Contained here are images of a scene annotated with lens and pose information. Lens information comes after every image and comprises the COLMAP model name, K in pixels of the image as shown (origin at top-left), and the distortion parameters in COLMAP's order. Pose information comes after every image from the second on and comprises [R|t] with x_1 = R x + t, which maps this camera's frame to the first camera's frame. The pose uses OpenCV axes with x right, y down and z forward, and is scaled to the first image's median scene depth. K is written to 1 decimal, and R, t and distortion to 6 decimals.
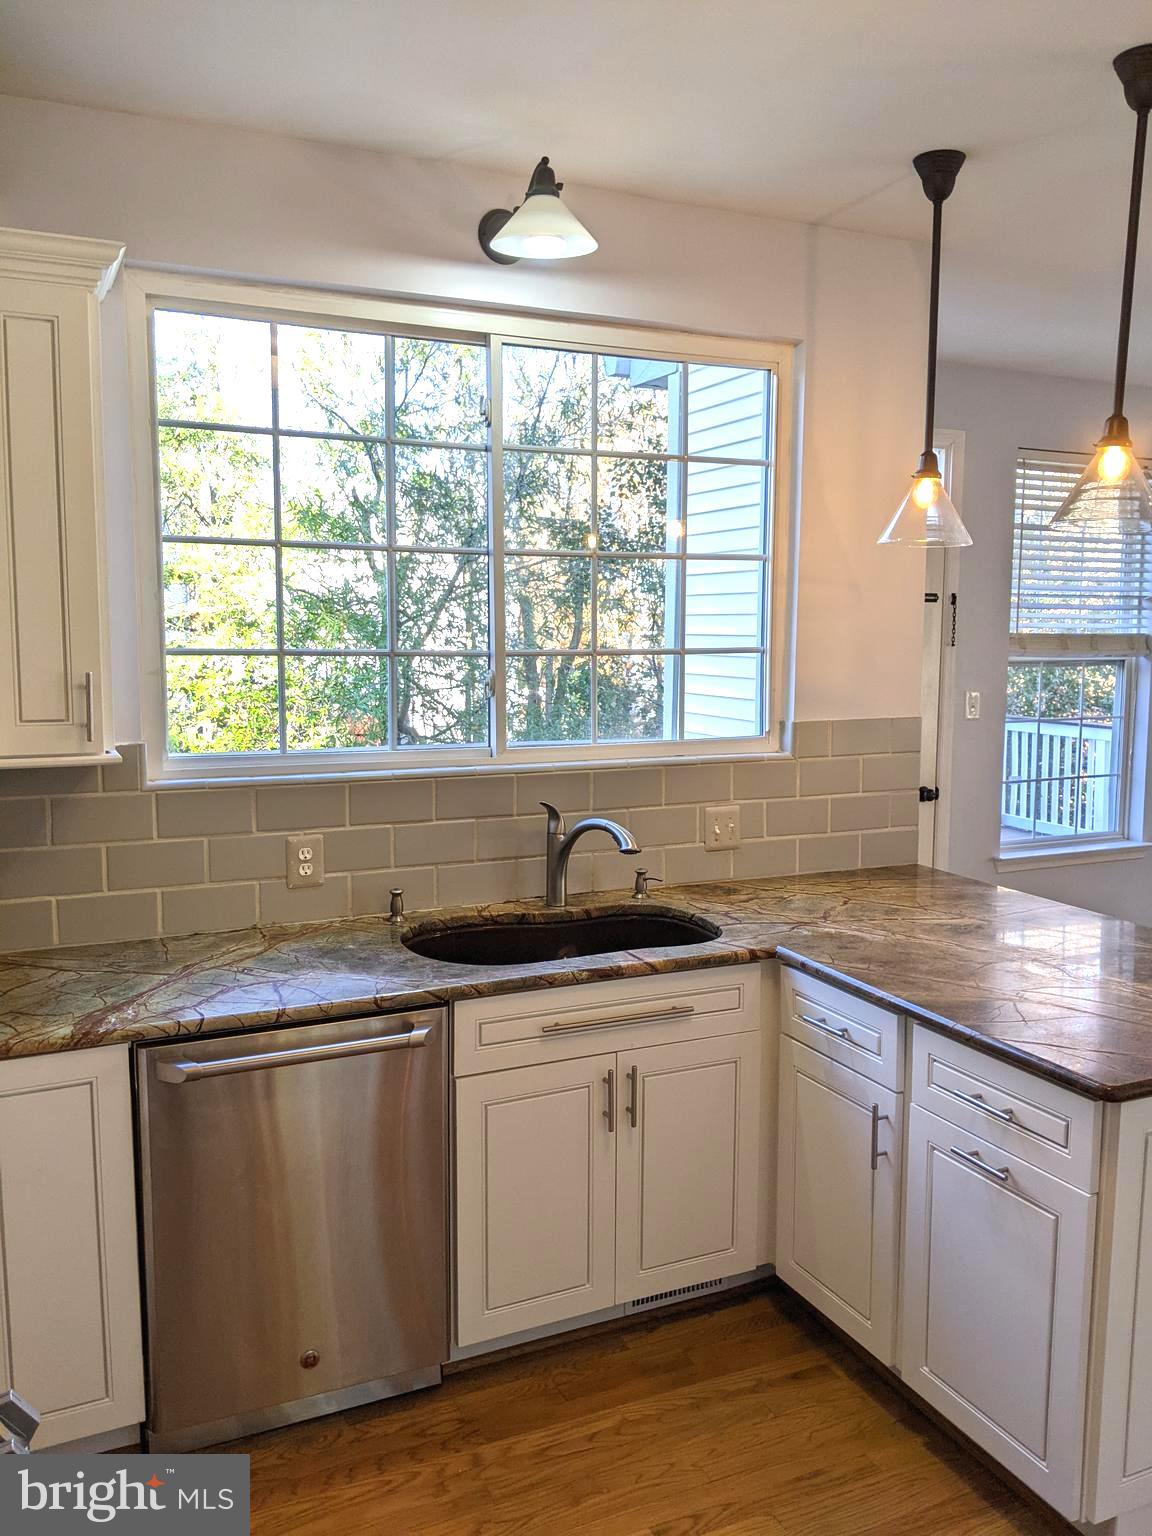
lens RADIAL K [[1229.5, 0, 576.0], [0, 1229.5, 768.0], [0, 0, 1]] dist [0.049546, -0.086742]
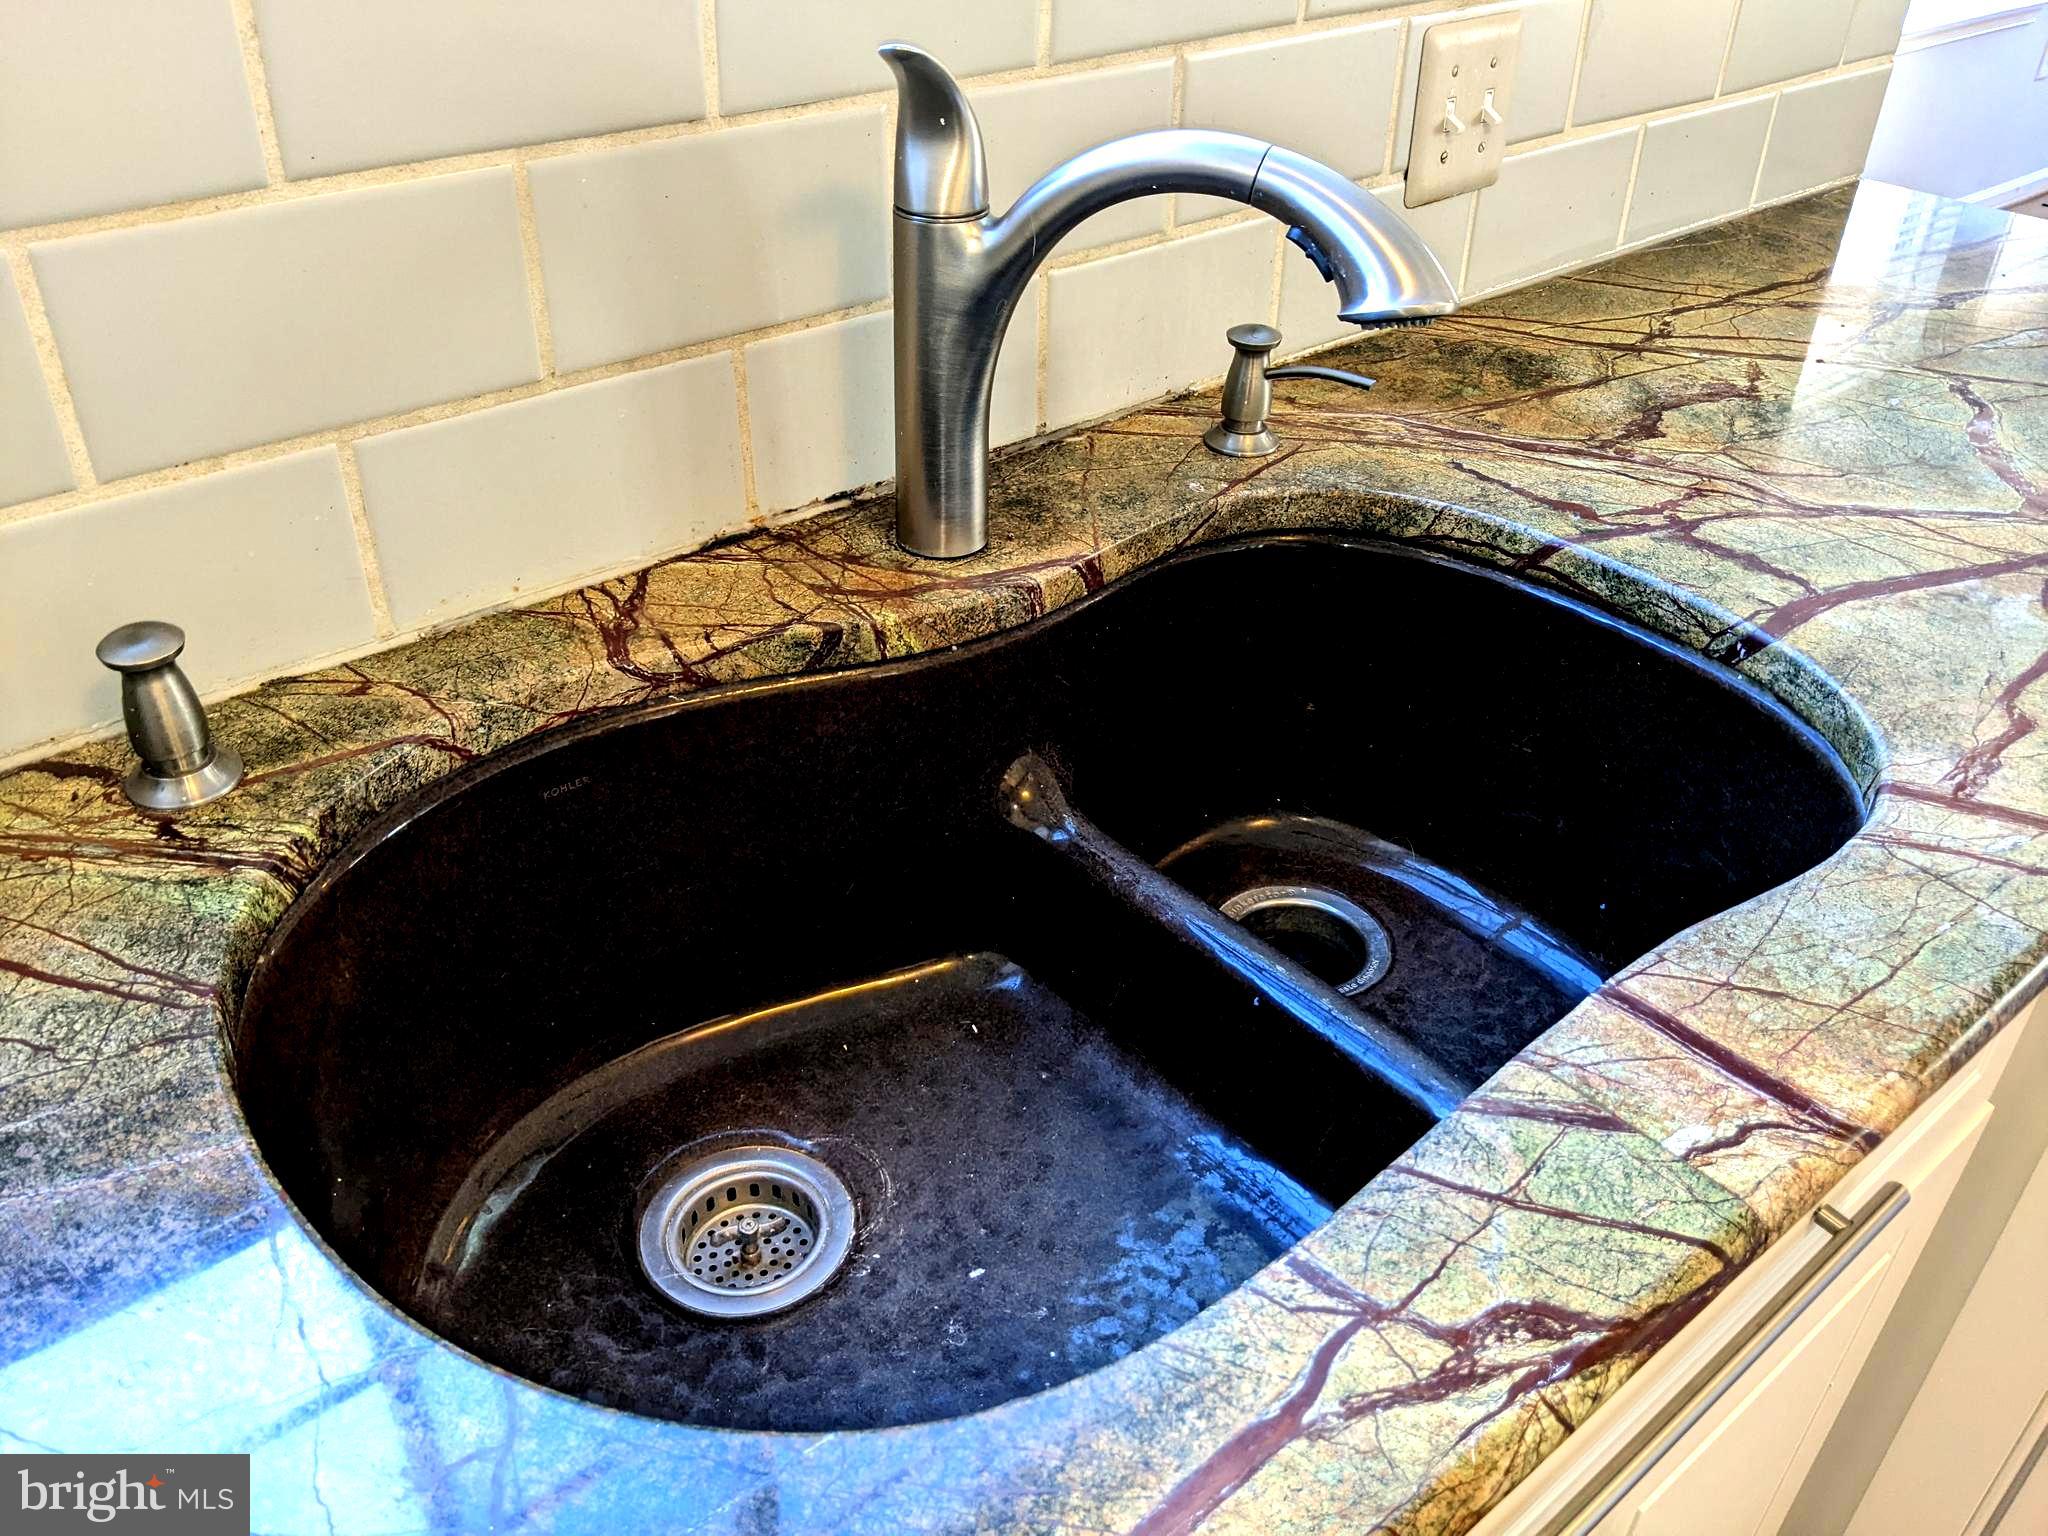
lens RADIAL K [[1639.3, 0, 1024.0], [0, 1639.3, 768.0], [0, 0, 1]] dist [0.049546, -0.086742]
pose [[0.964371, -0.139906, 0.224531, -0.083918], [0.020987, 0.886504, 0.462244, 0.010735], [-0.263718, -0.441063, 0.857856, 0.800180]]
